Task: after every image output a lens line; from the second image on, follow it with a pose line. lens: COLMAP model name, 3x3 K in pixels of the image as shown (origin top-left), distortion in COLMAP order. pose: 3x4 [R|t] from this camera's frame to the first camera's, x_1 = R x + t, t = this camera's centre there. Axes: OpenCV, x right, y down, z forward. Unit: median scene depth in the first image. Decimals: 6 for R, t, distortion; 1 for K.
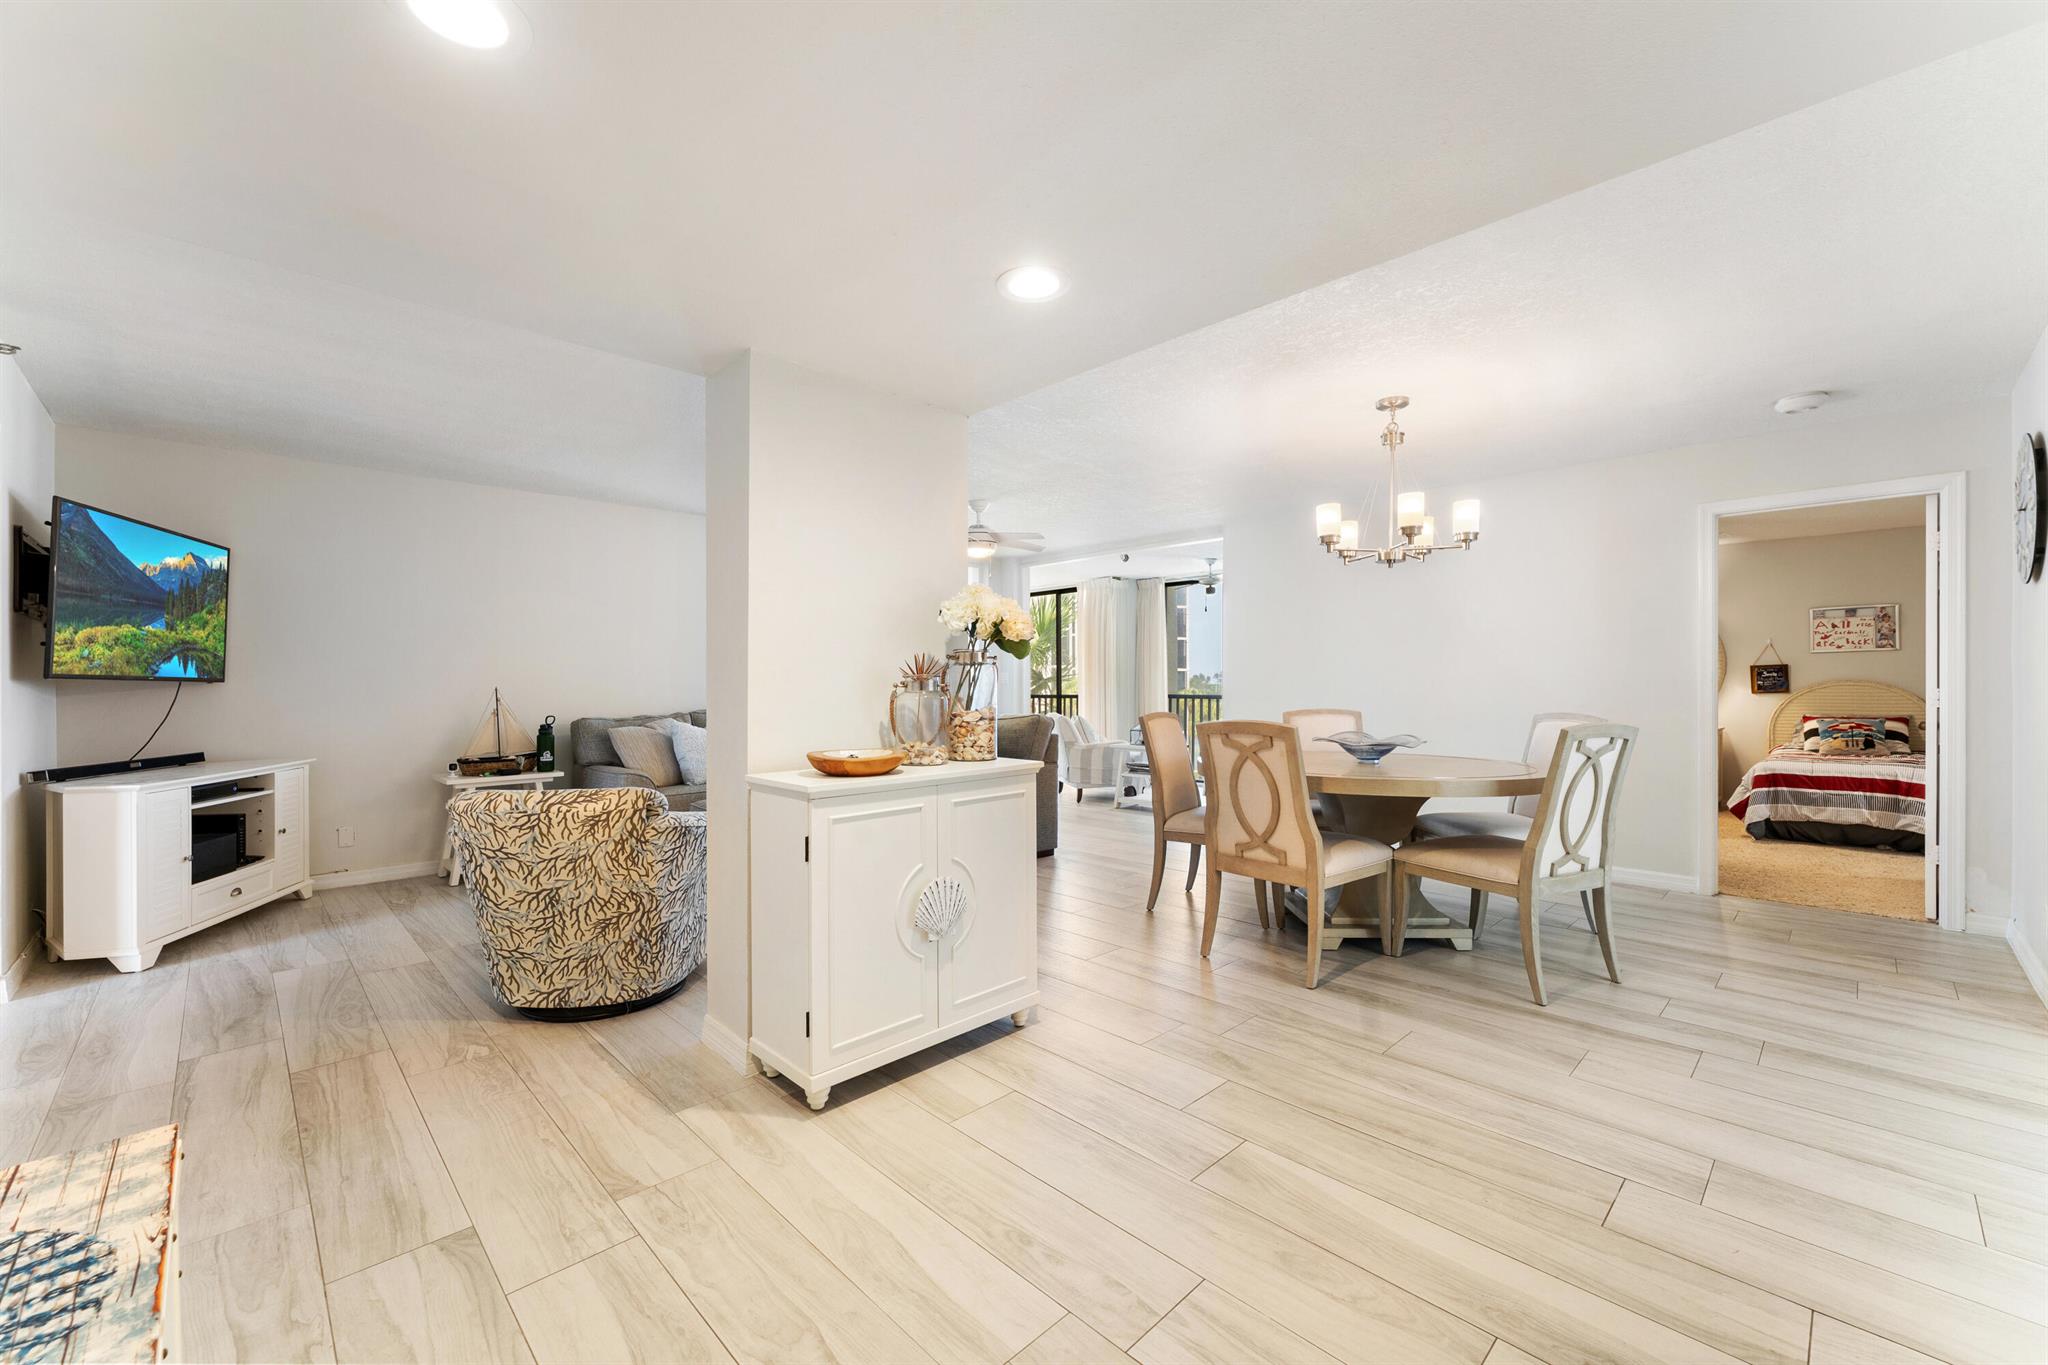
lens RADIAL K [[823.2, 0, 1024.0], [0, 823.2, 682.5], [0, 0, 1]] dist [0.000368, -0.000055]
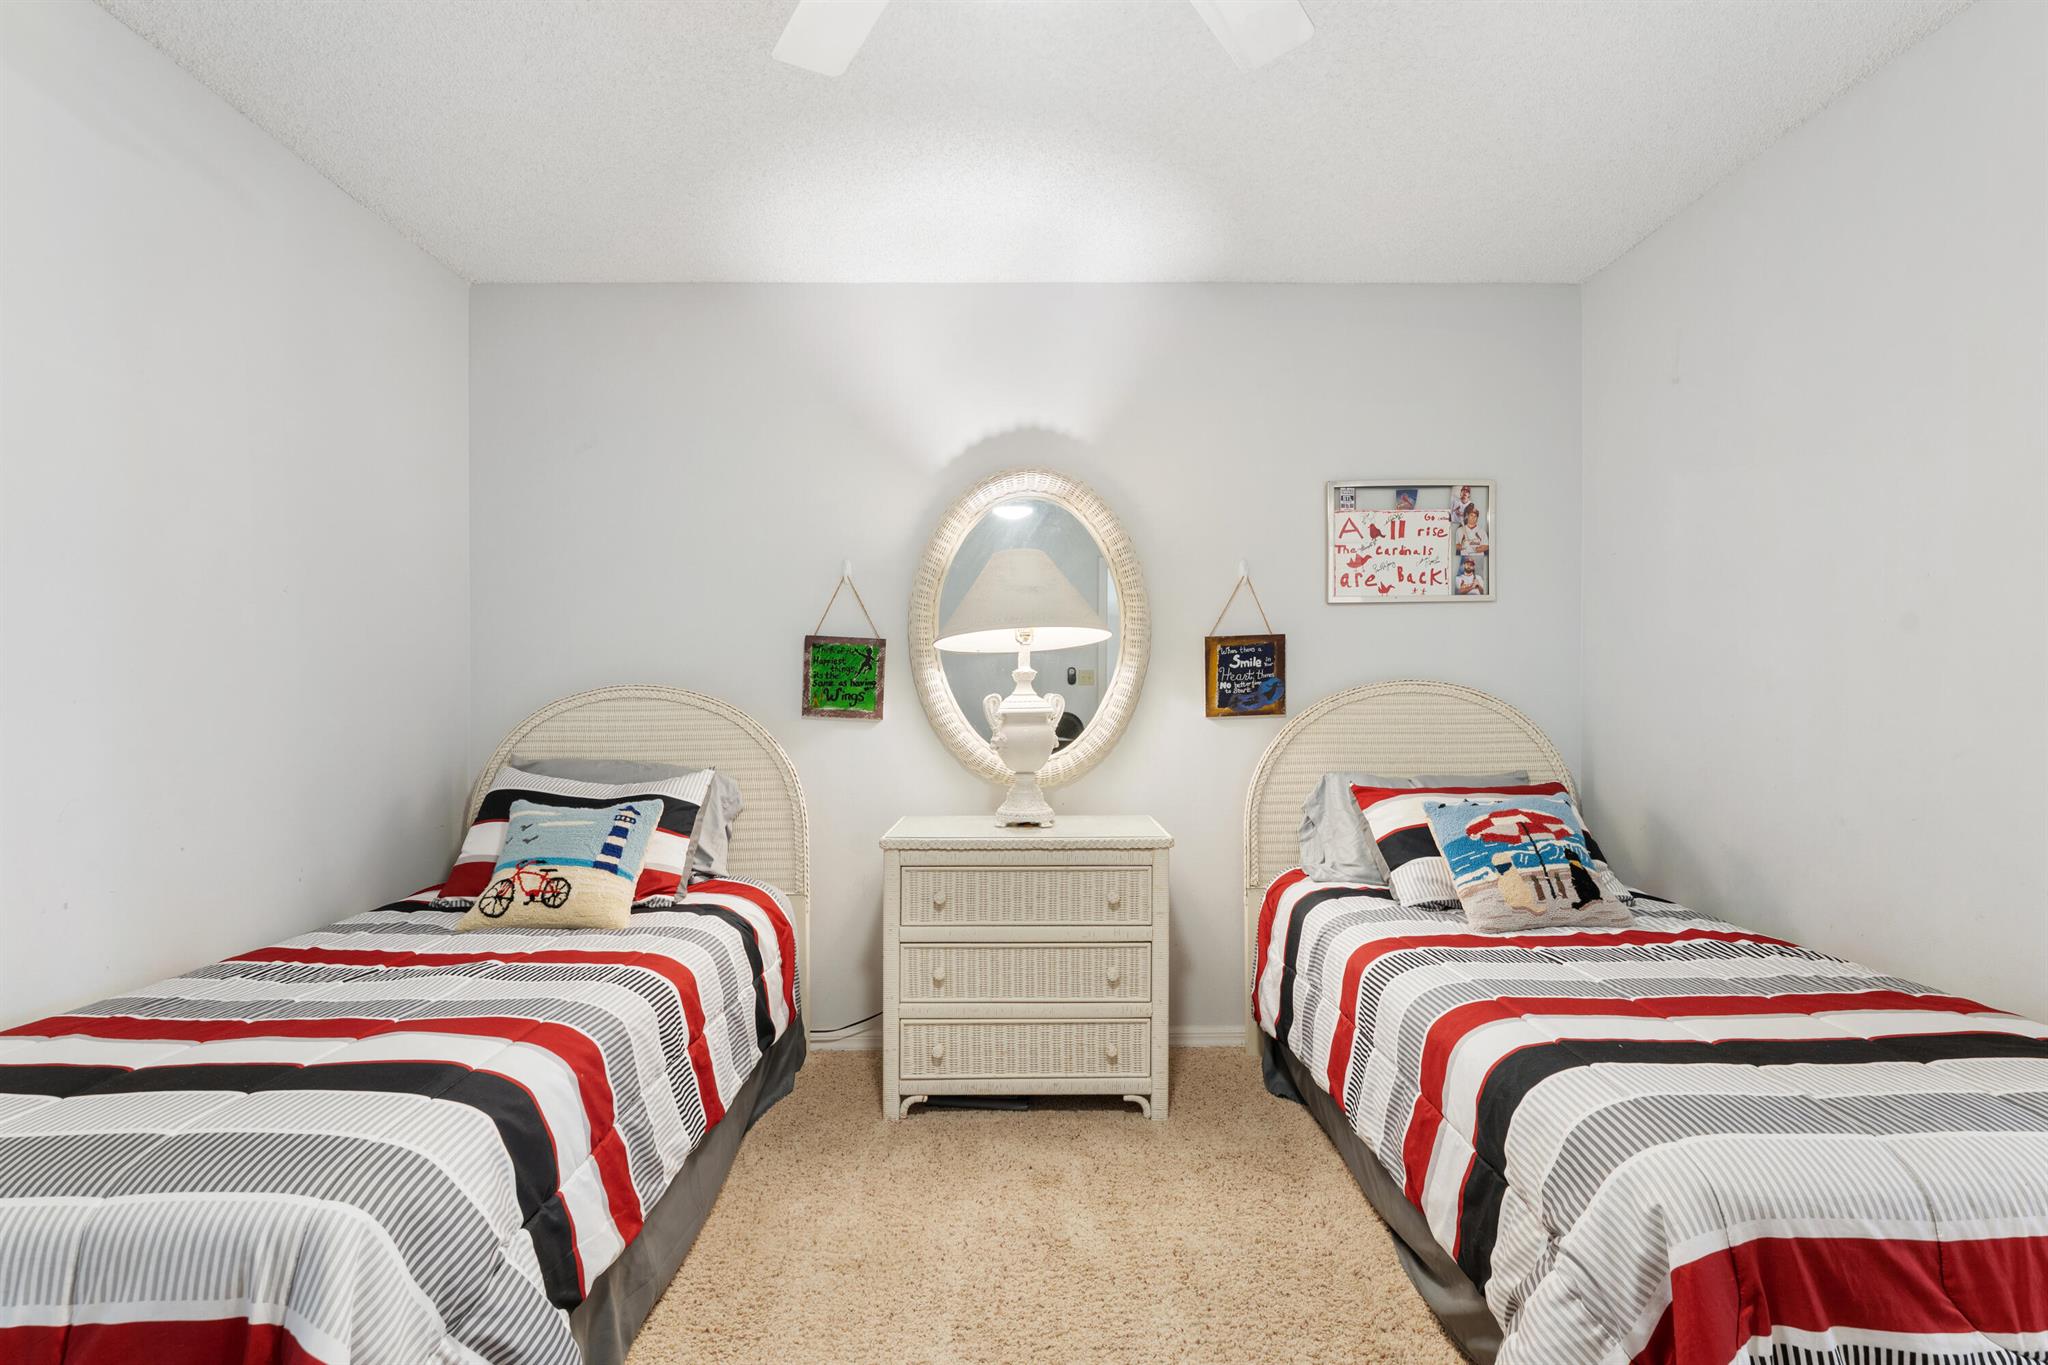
lens RADIAL K [[979.5, 0, 1026.7], [0, 979.5, 703.8], [0, 0, 1]] dist [0.001414, -0.000642]
pose [[0.693411, -0.007579, 0.720503, 0.694721], [-0.001313, 0.999930, 0.011783, 0.003955], [-0.720541, -0.009116, 0.693352, 1.002924]]
